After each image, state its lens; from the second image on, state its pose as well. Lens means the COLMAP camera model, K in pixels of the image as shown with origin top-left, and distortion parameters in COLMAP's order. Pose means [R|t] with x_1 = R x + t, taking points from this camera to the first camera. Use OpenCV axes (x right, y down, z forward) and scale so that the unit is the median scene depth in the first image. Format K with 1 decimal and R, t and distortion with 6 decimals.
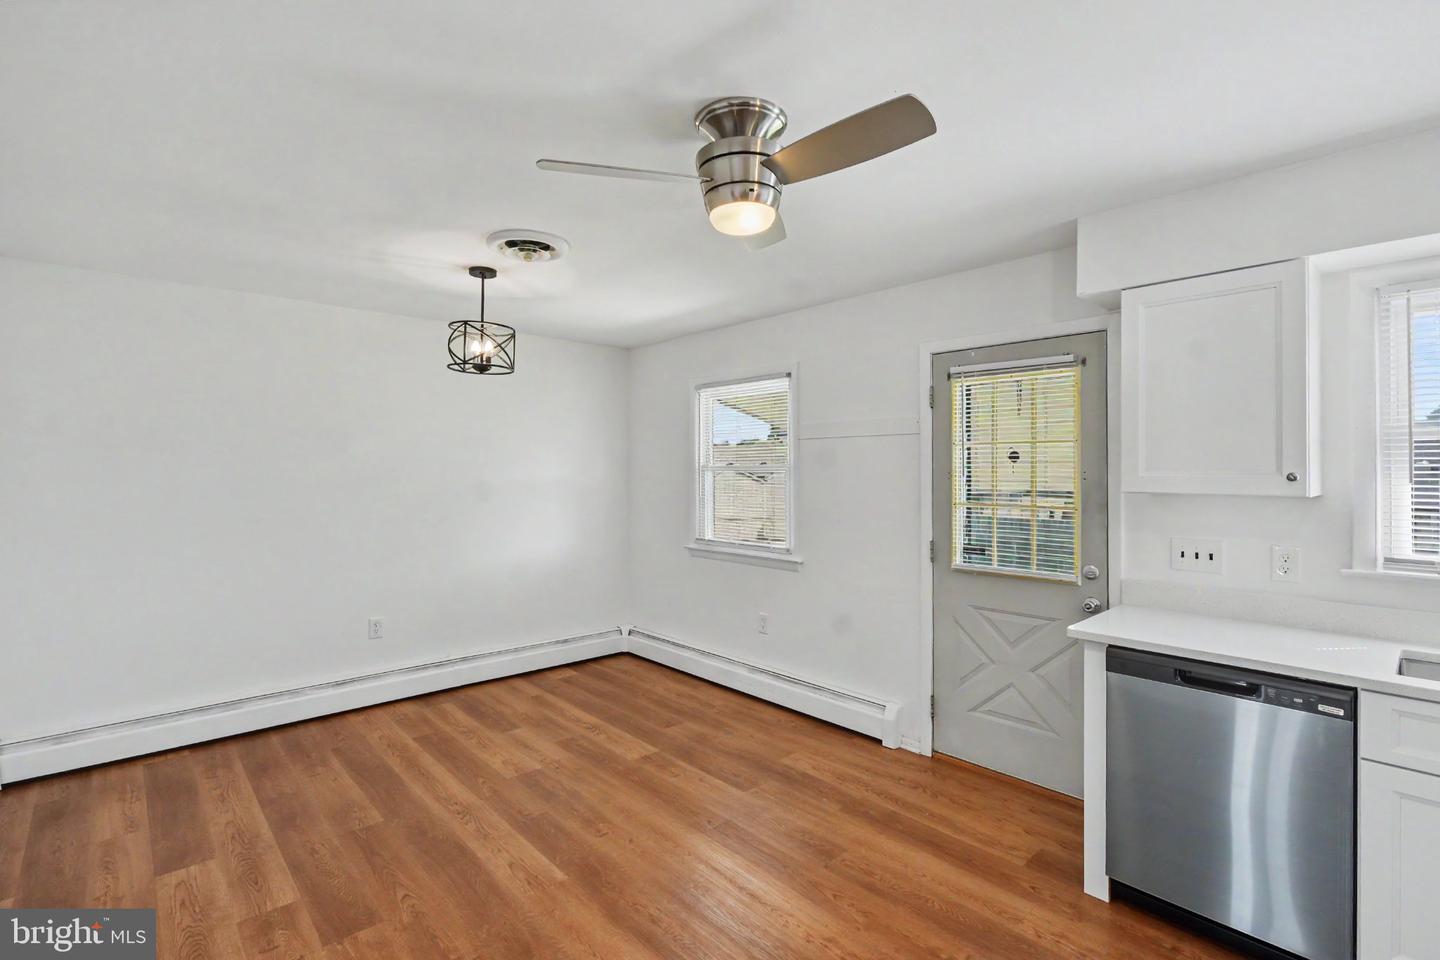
lens RADIAL K [[665.8, 0, 719.8], [0, 665.8, 462.4], [0, 0, 1]] dist [-0.006621, 0.000060]
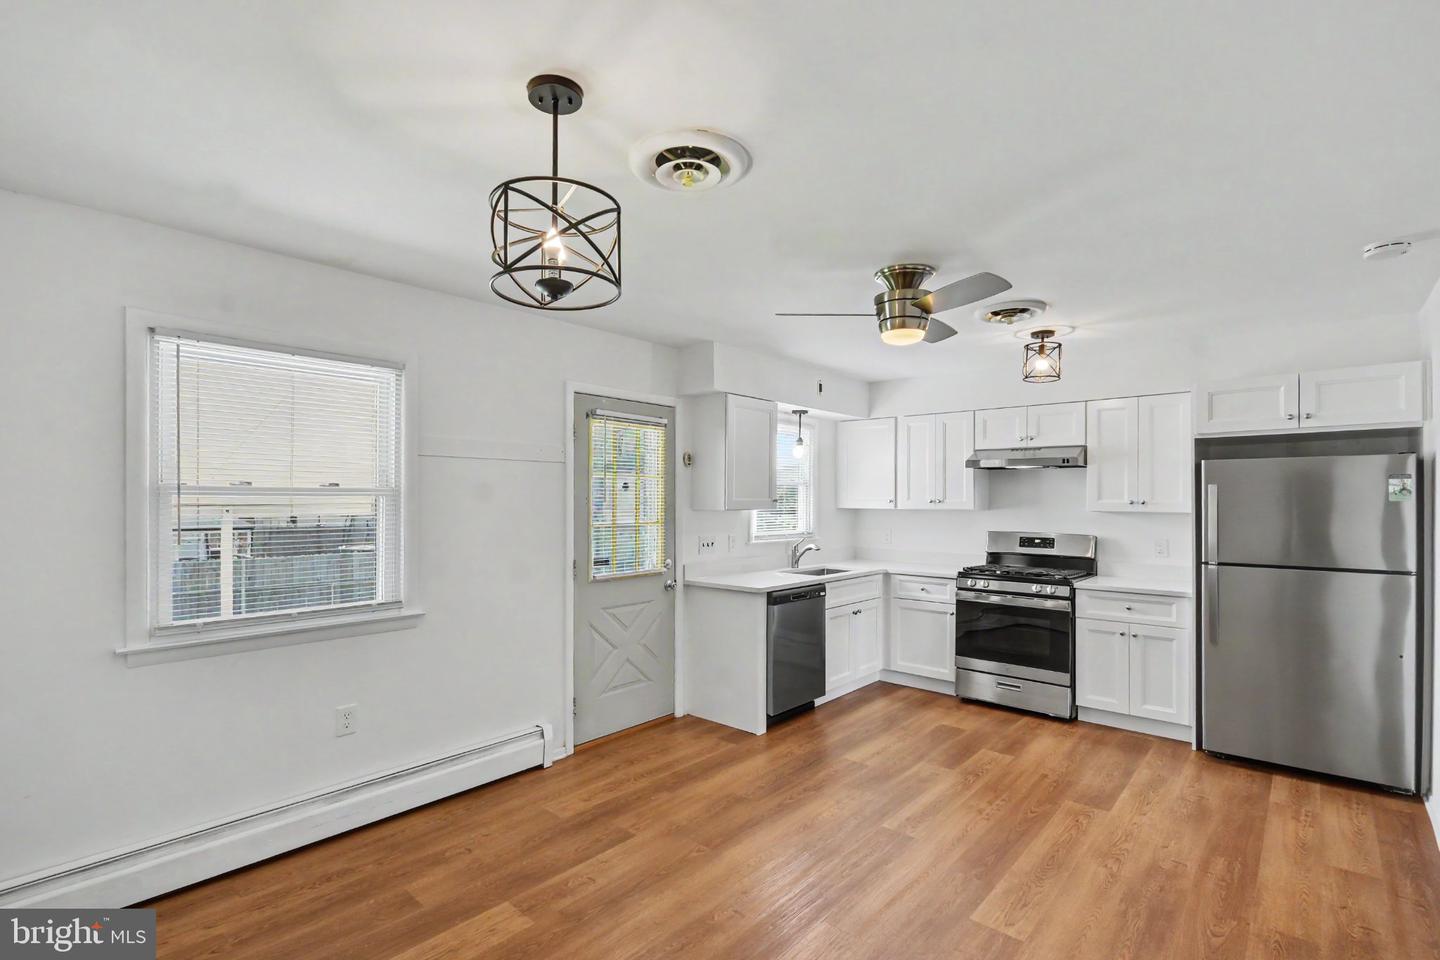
lens RADIAL K [[660.1, 0, 718.0], [0, 660.1, 496.7], [0, 0, 1]] dist [0.000475, -0.000618]
pose [[-0.096961, 0.001459, 0.995287, -0.850101], [-0.016577, 0.999858, -0.003080, 0.012343], [-0.995150, -0.016798, -0.096924, 0.915104]]
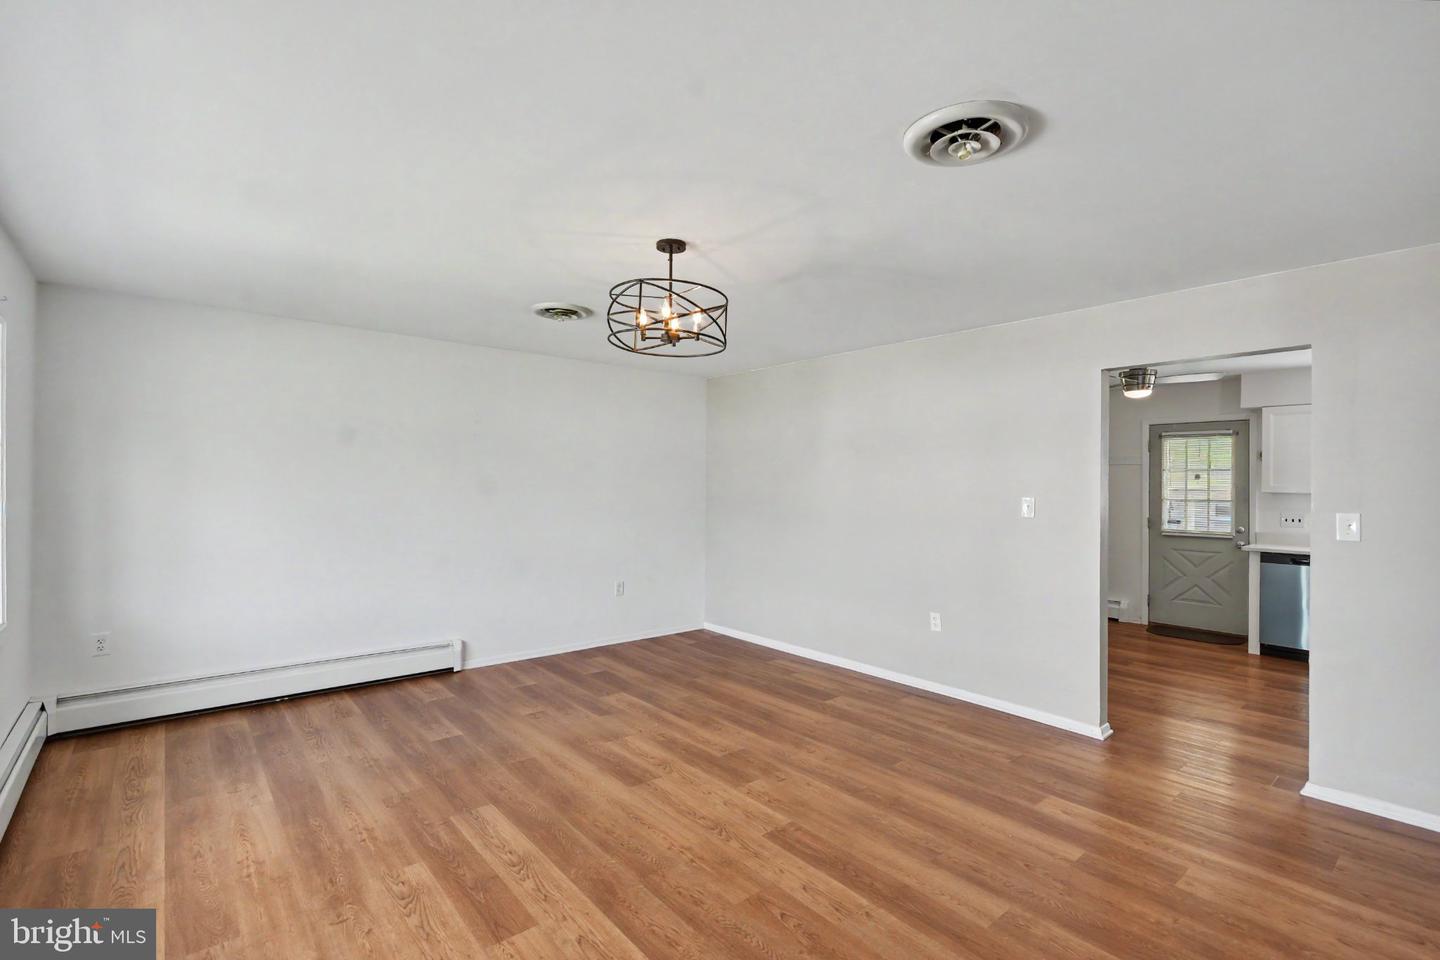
lens RADIAL K [[644.1, 0, 734.4], [0, 644.1, 486.1], [0, 0, 1]] dist [0.000847, -0.000053]
pose [[0.999670, 0.001368, -0.025651, -0.936226], [-0.000995, 0.999894, 0.014527, -0.007544], [0.025668, -0.014497, 0.999565, -1.035673]]
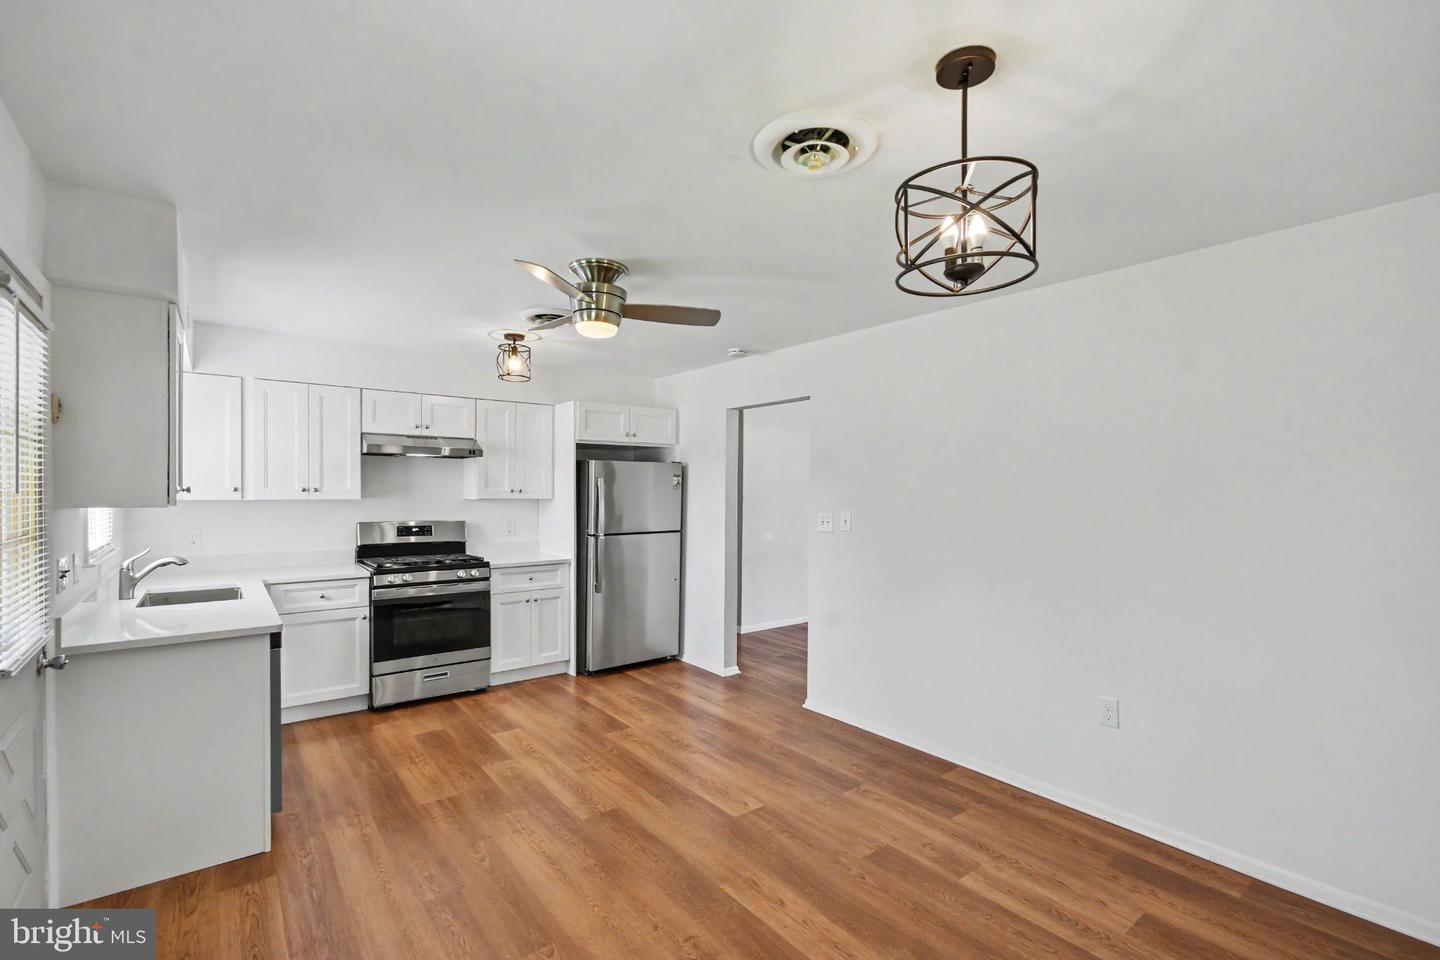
lens RADIAL K [[647.3, 0, 713.8], [0, 647.3, 498.0], [0, 0, 1]] dist [-0.003046, -0.000453]
pose [[-0.996142, -0.008773, 0.087312, -0.220309], [-0.008867, 0.999960, -0.000691, 0.019872], [-0.087302, -0.001462, -0.996181, 1.457002]]
